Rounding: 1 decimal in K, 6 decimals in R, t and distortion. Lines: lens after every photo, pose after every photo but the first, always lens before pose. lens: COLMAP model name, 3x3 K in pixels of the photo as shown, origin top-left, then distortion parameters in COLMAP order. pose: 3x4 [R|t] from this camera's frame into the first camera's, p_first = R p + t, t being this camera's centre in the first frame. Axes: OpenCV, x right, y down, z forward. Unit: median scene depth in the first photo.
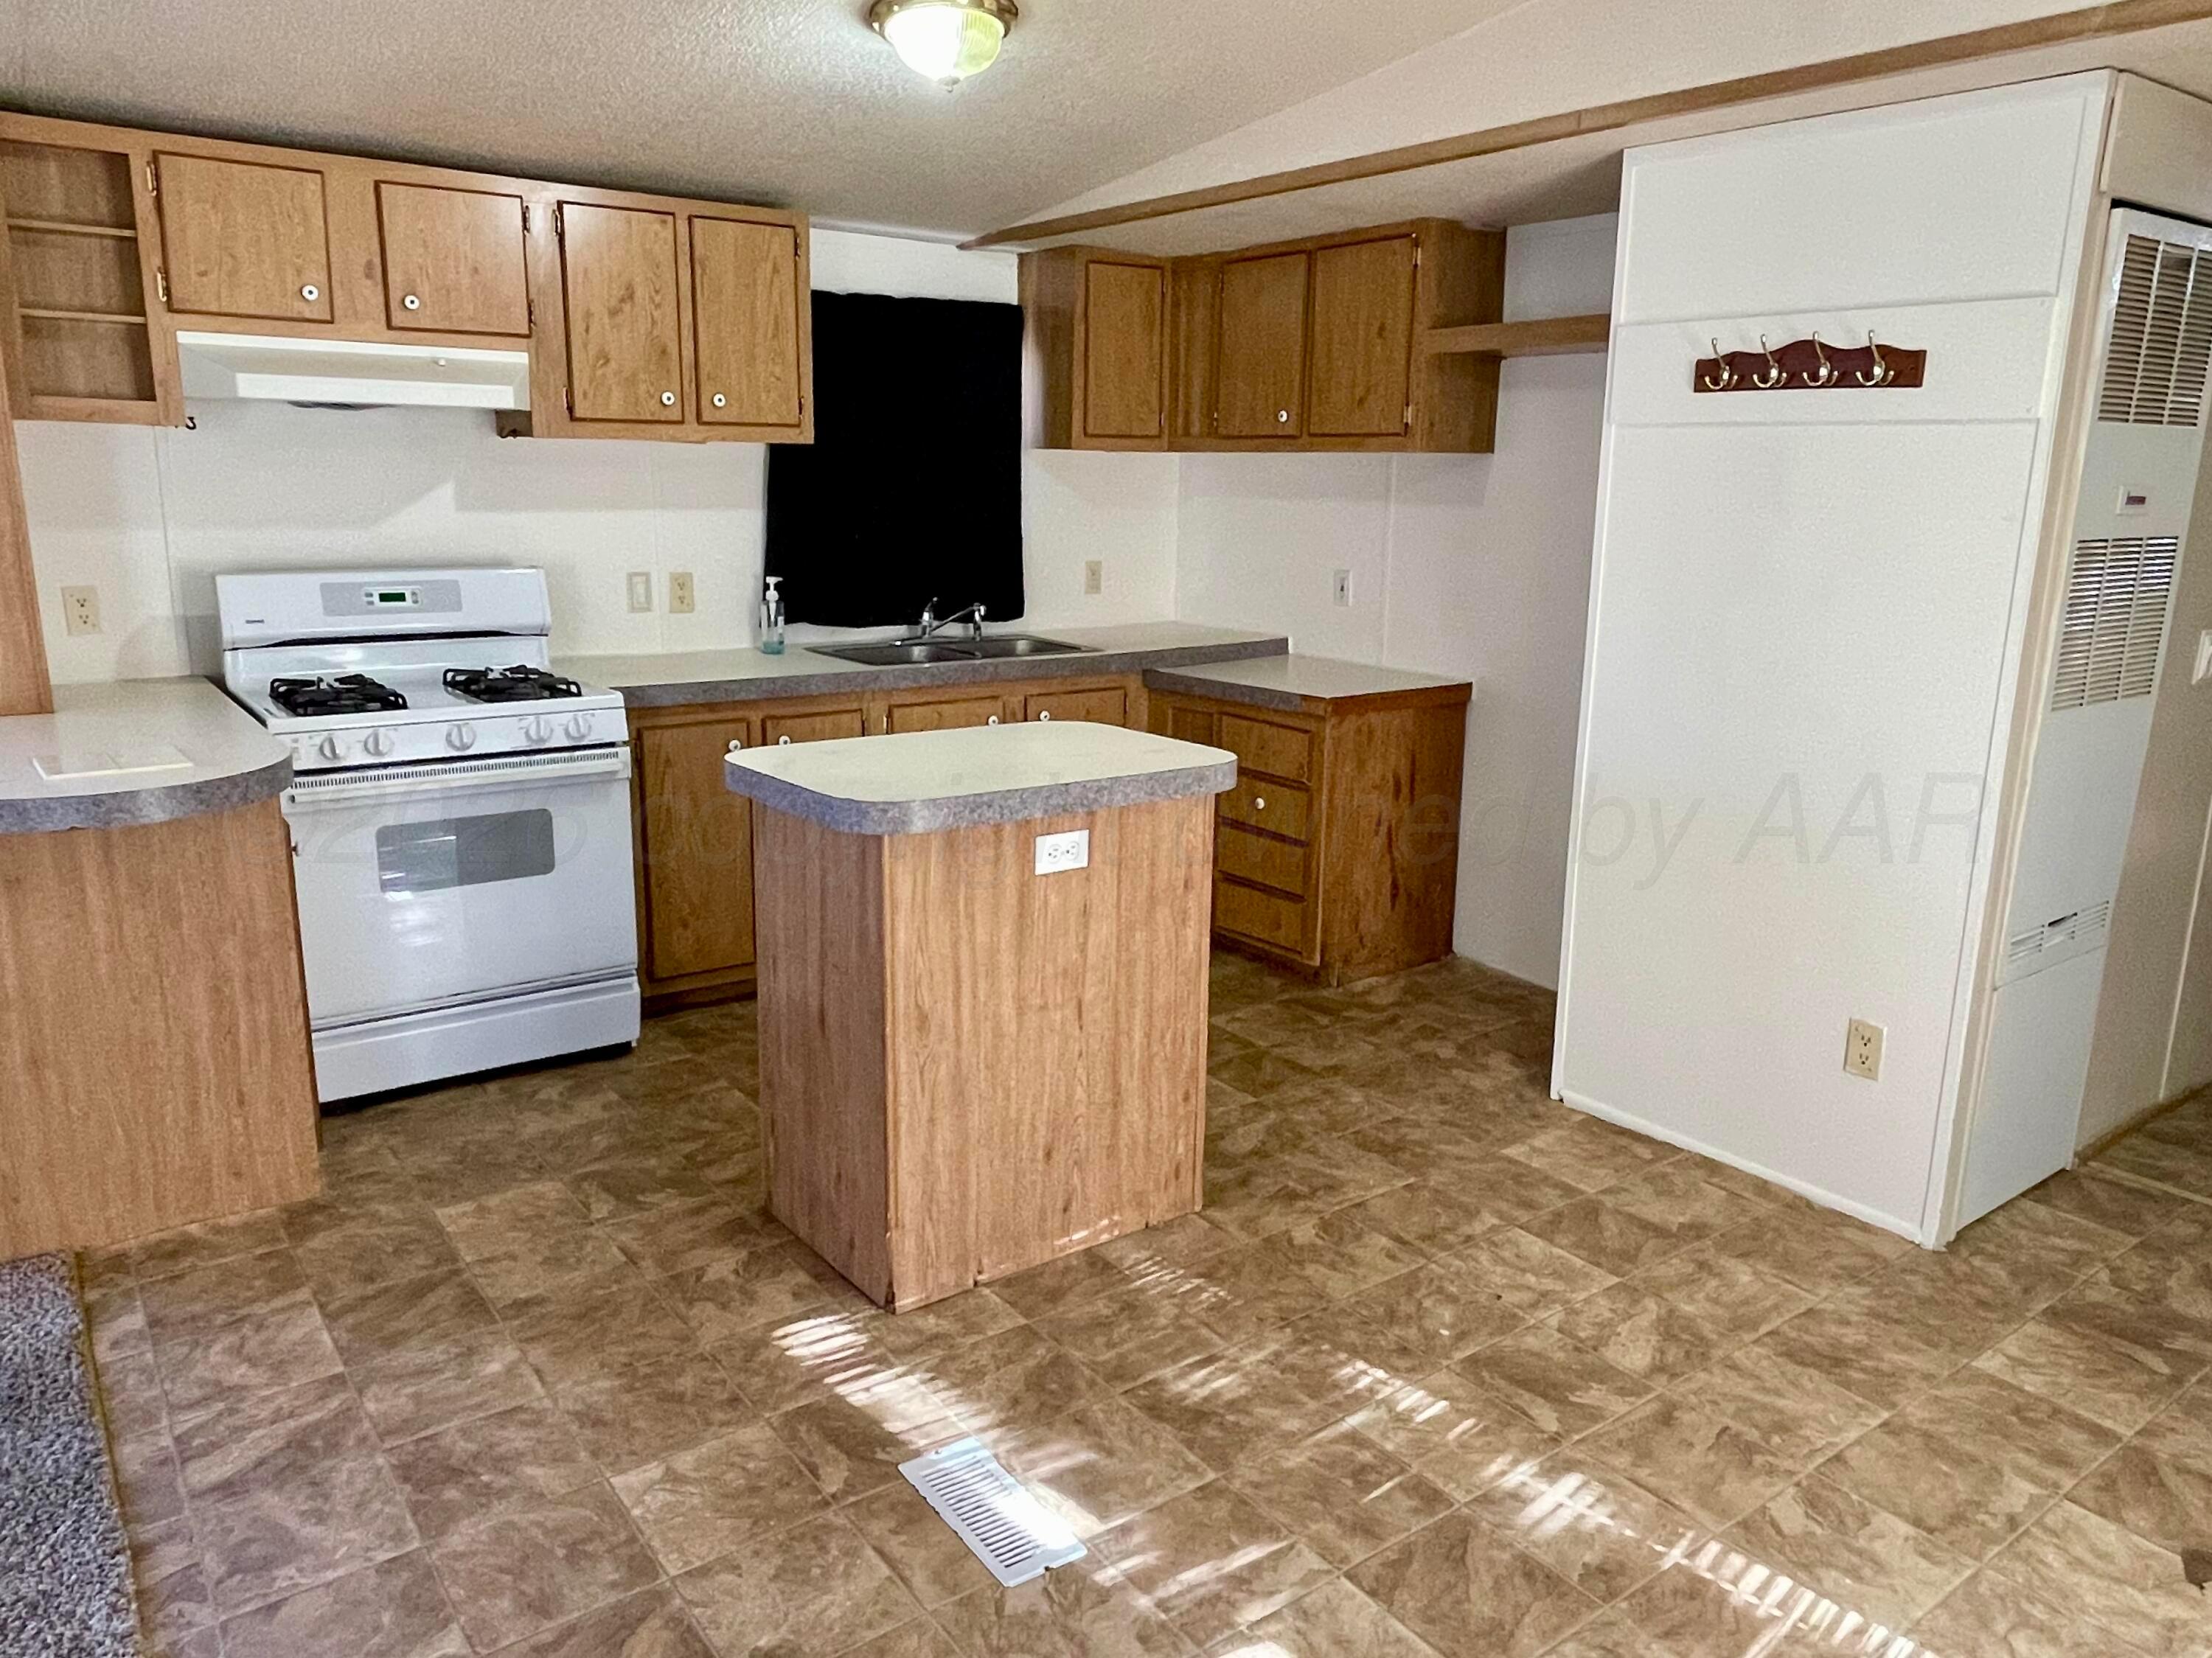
lens RADIAL K [[1516.1, 0, 1098.9], [0, 1516.1, 824.9], [0, 0, 1]] dist [-0.003836, -0.003822]
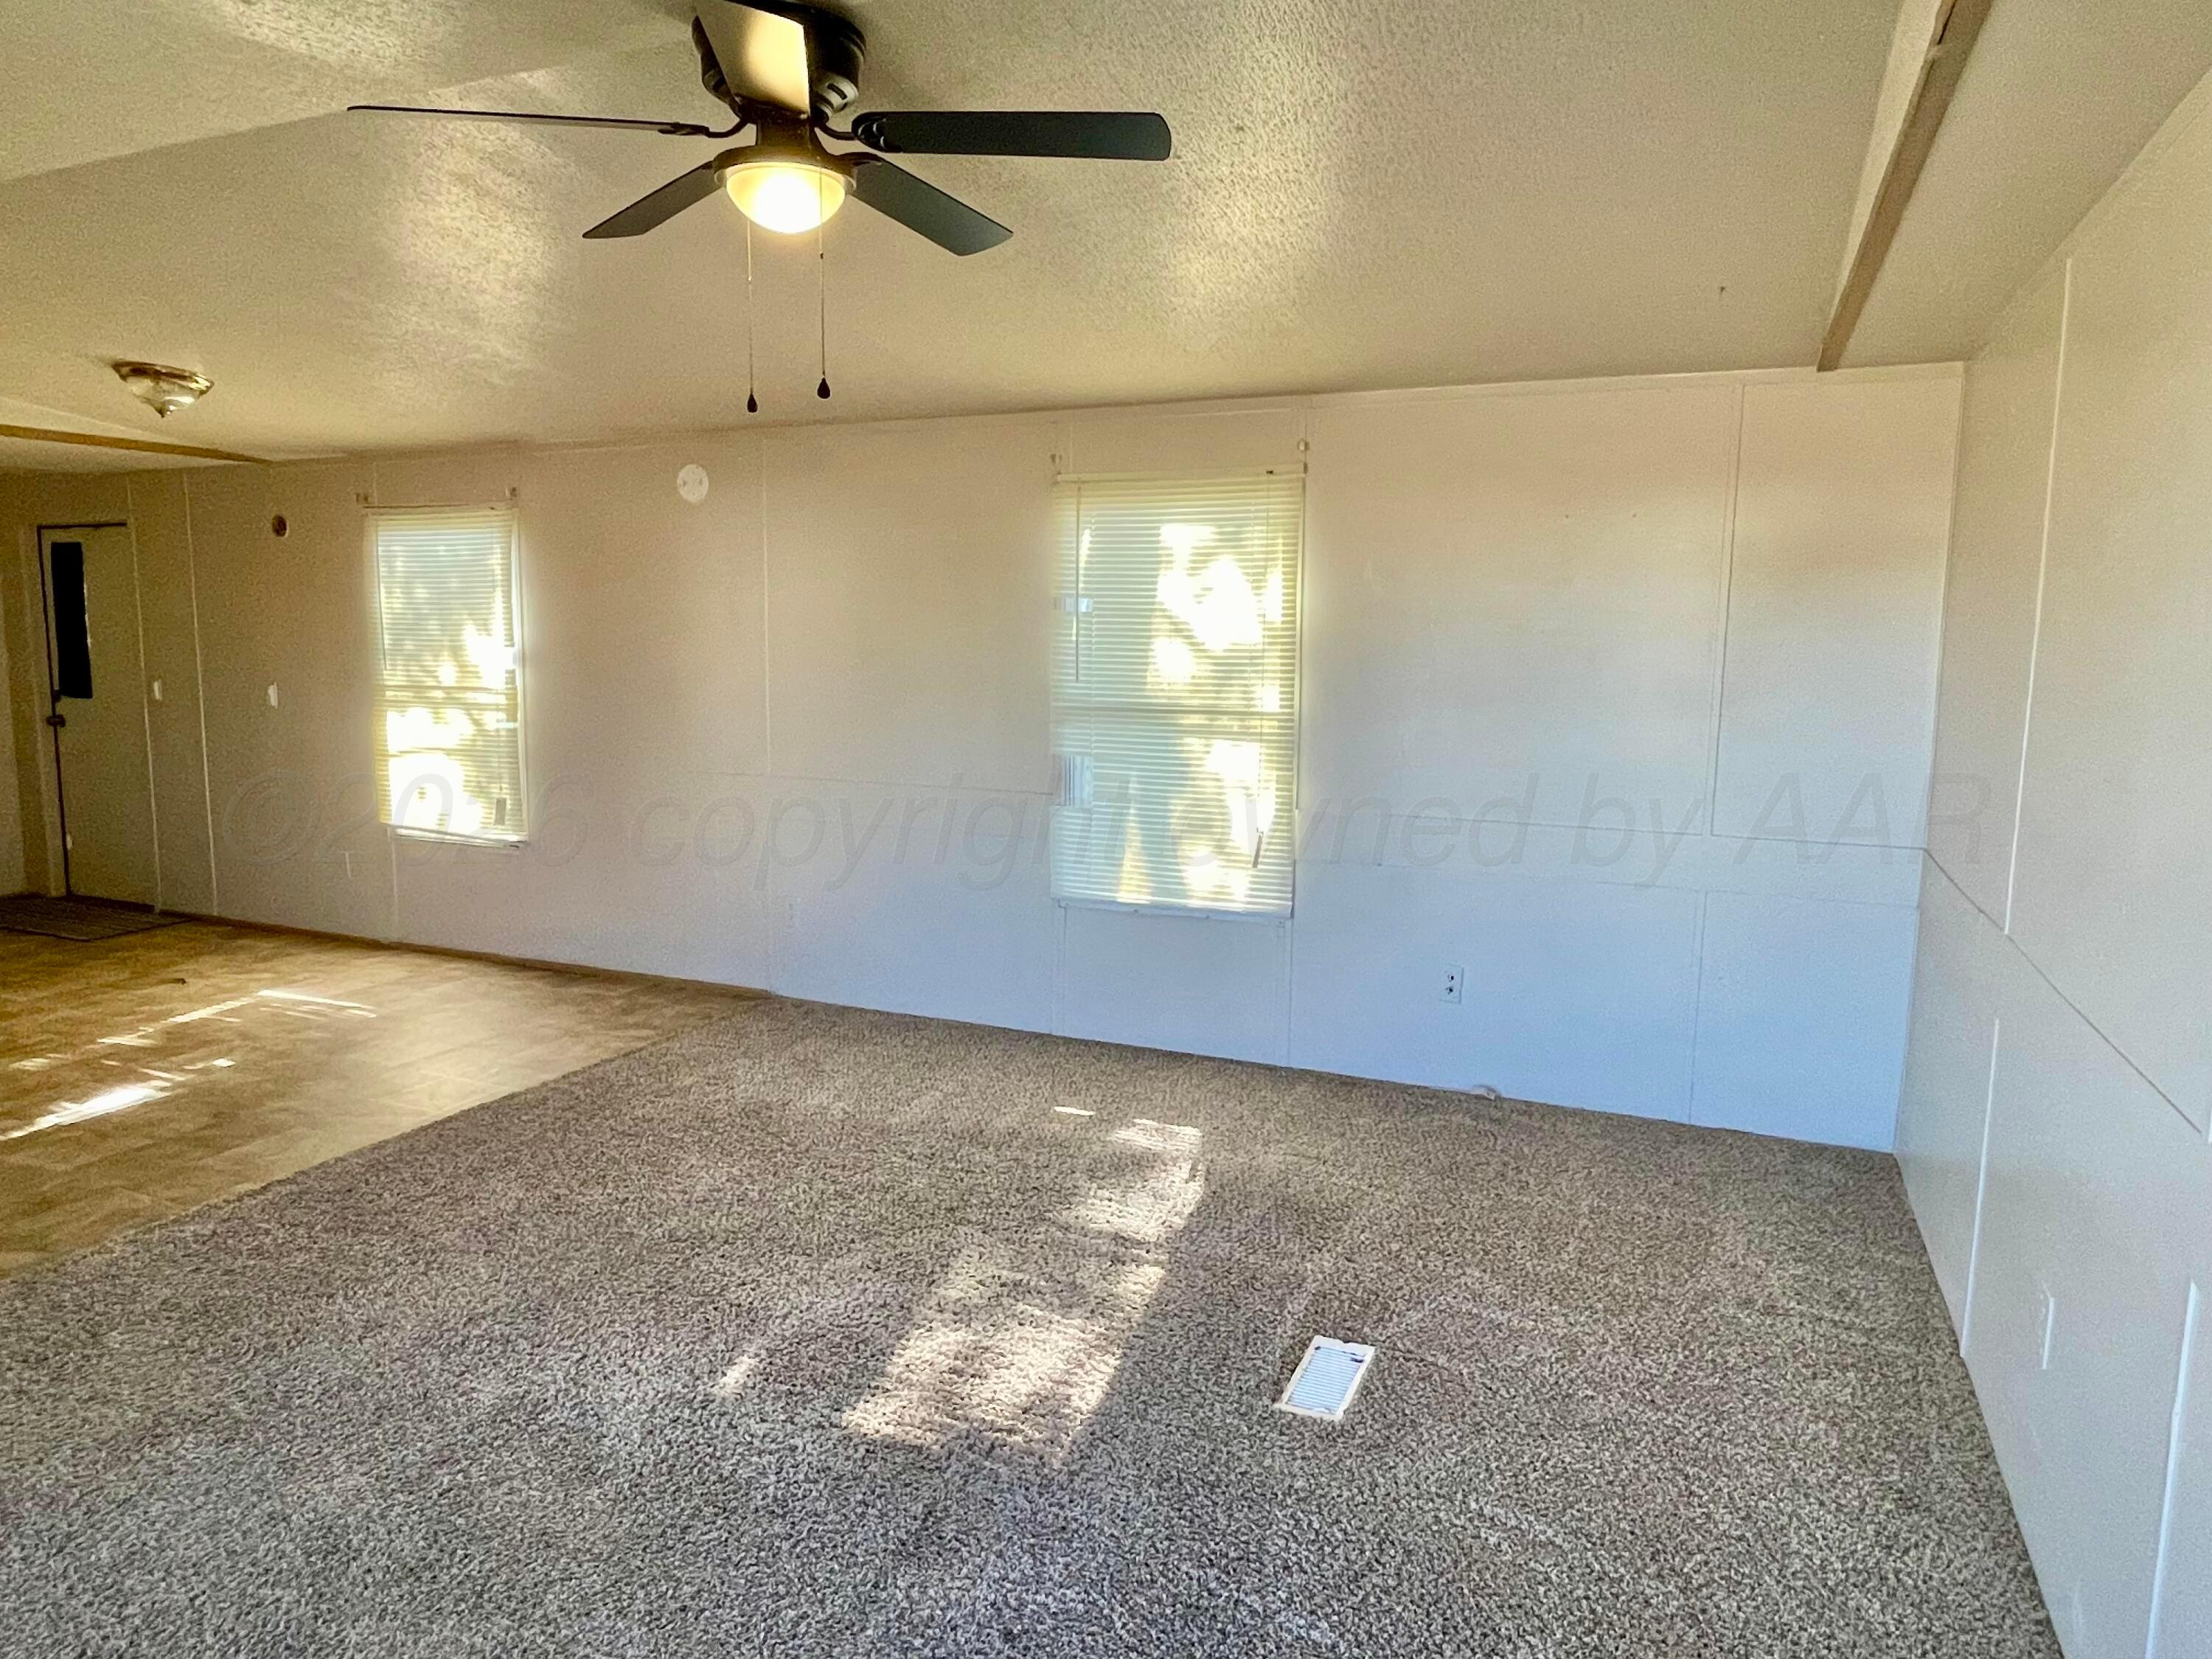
lens RADIAL K [[1428.4, 0, 1106.9], [0, 1428.4, 830.7], [0, 0, 1]] dist [0.000102, 0.001216]
pose [[-0.493241, -0.131622, 0.859877, -1.834997], [0.184422, 0.950195, 0.251235, -0.111363], [-0.850119, 0.282499, -0.444401, 0.463194]]
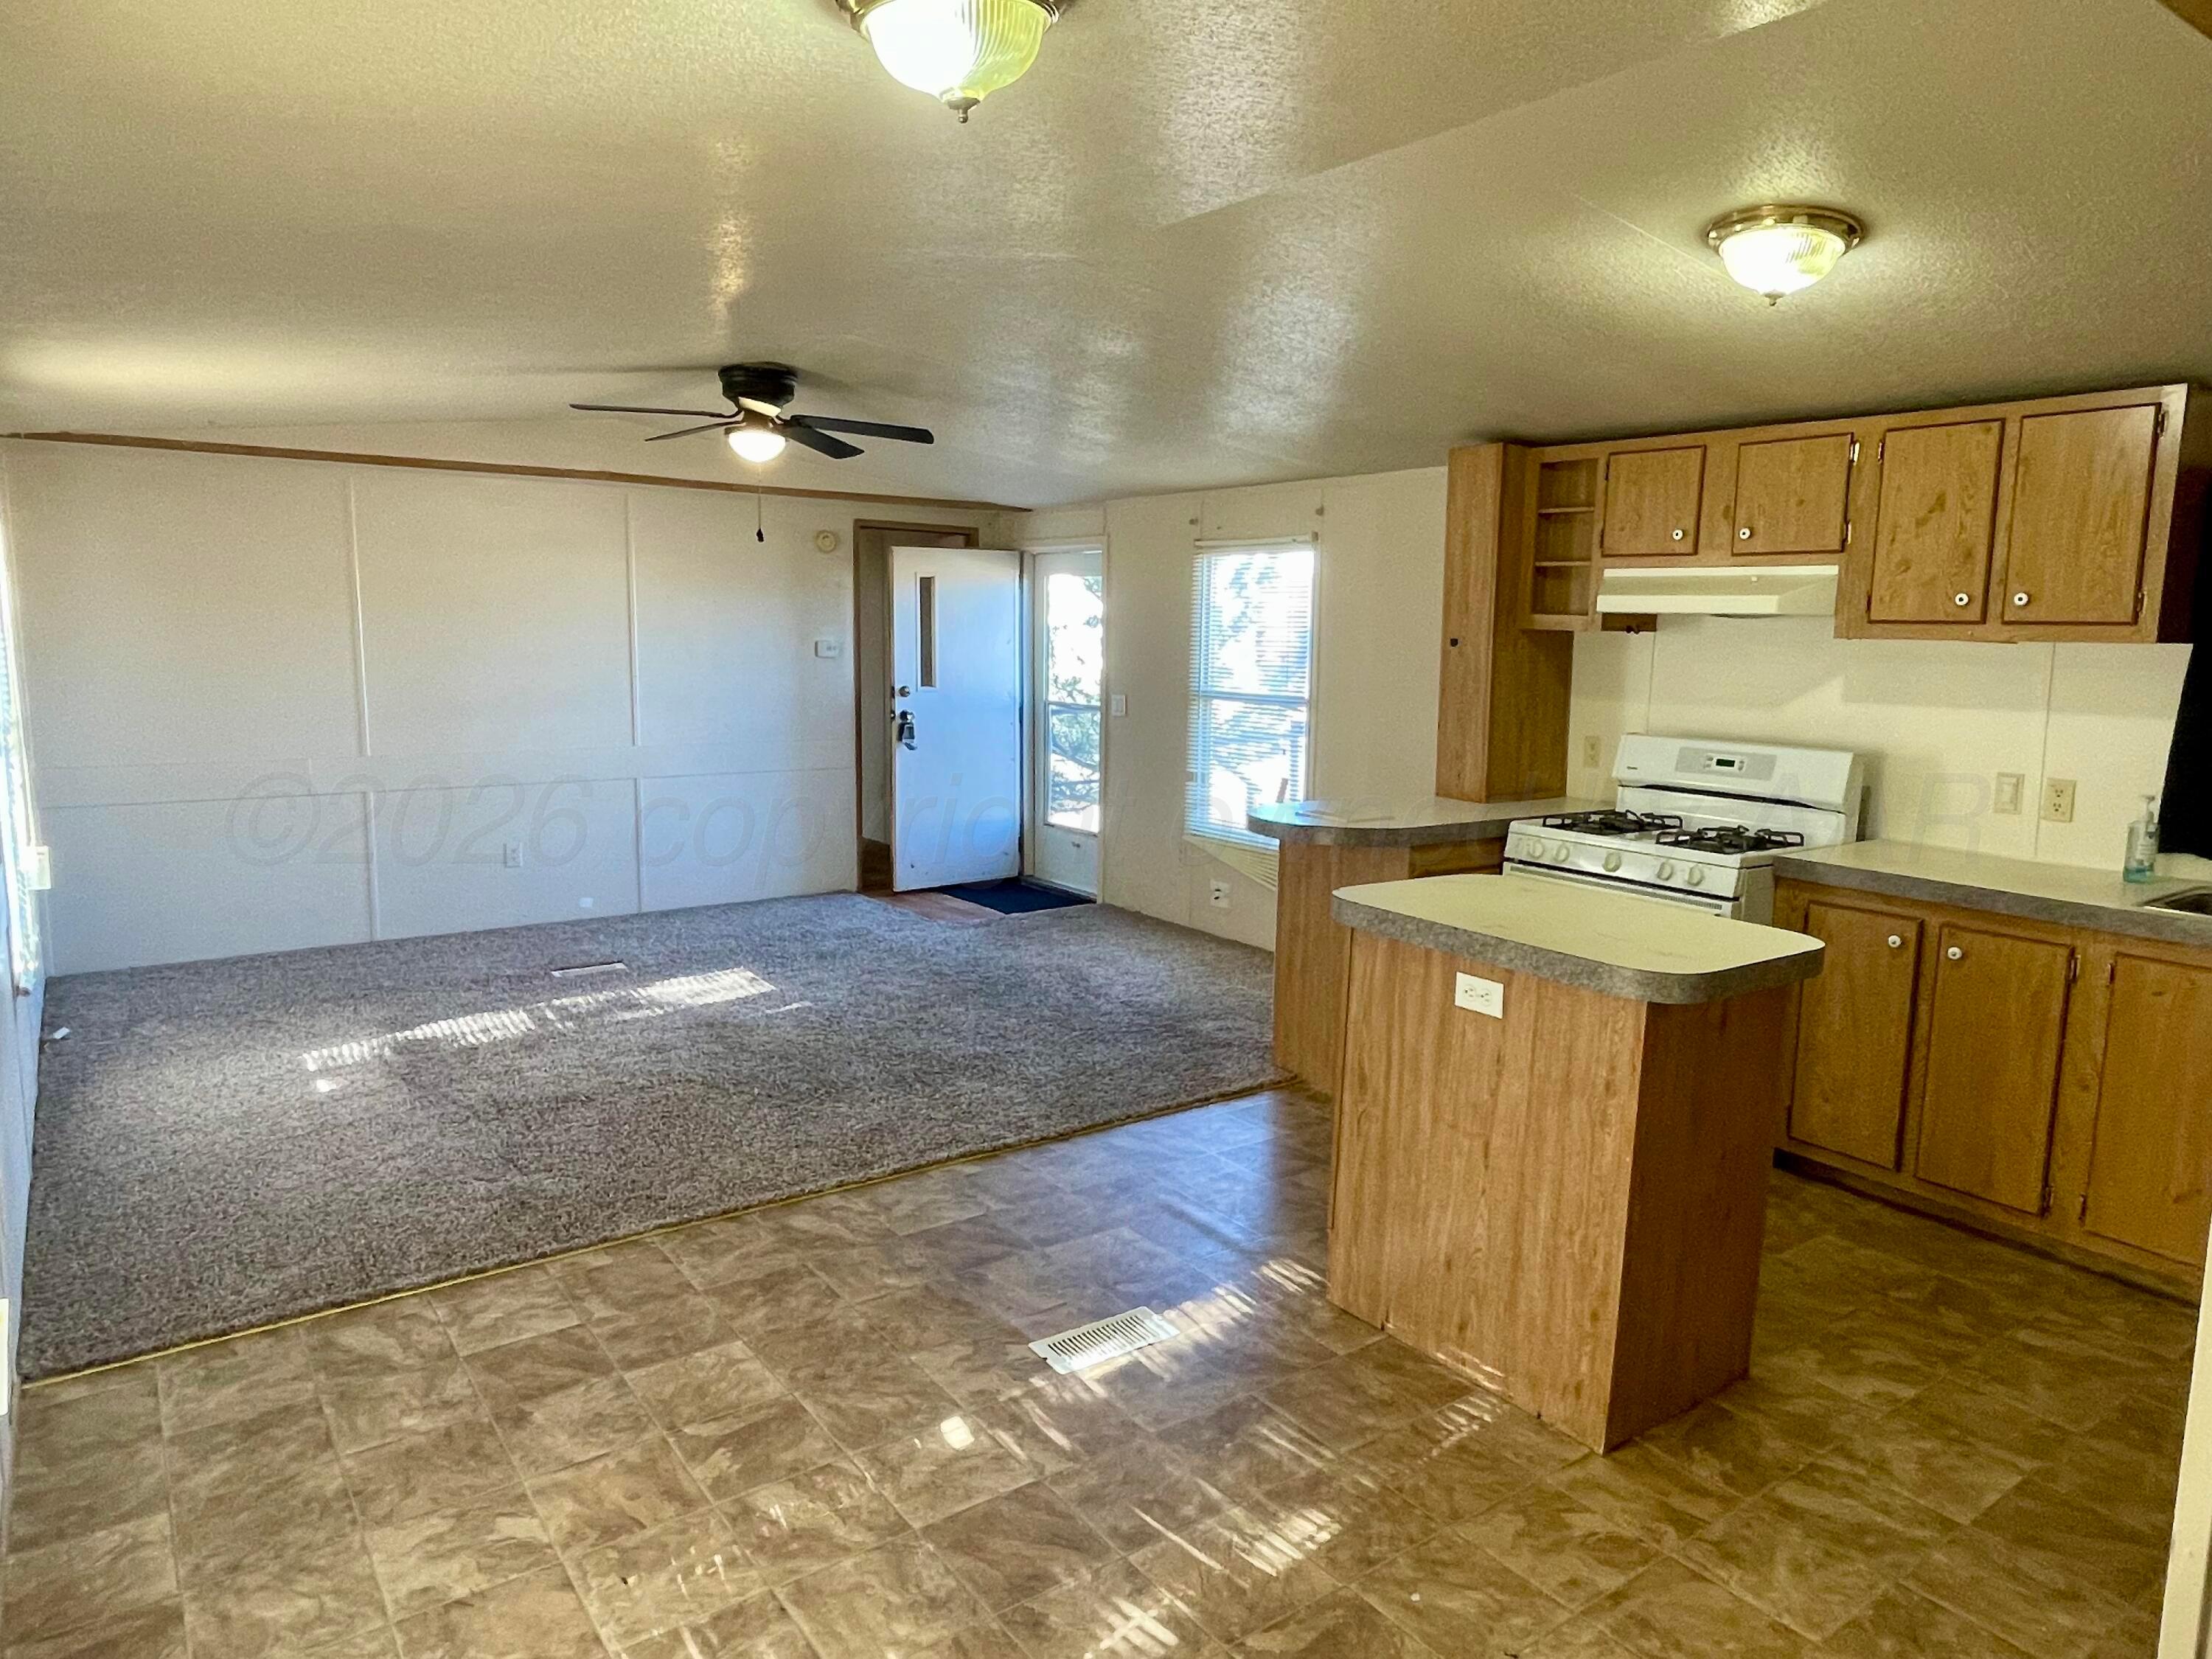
lens RADIAL K [[1428.4, 0, 1099.8], [0, 1428.4, 828.2], [0, 0, 1]] dist [0.000102, 0.001216]
pose [[-0.013195, 0.123018, -0.992317, 0.959750], [-0.250724, 0.960292, 0.122382, -0.150928], [0.967969, 0.250412, 0.018173, 0.651434]]
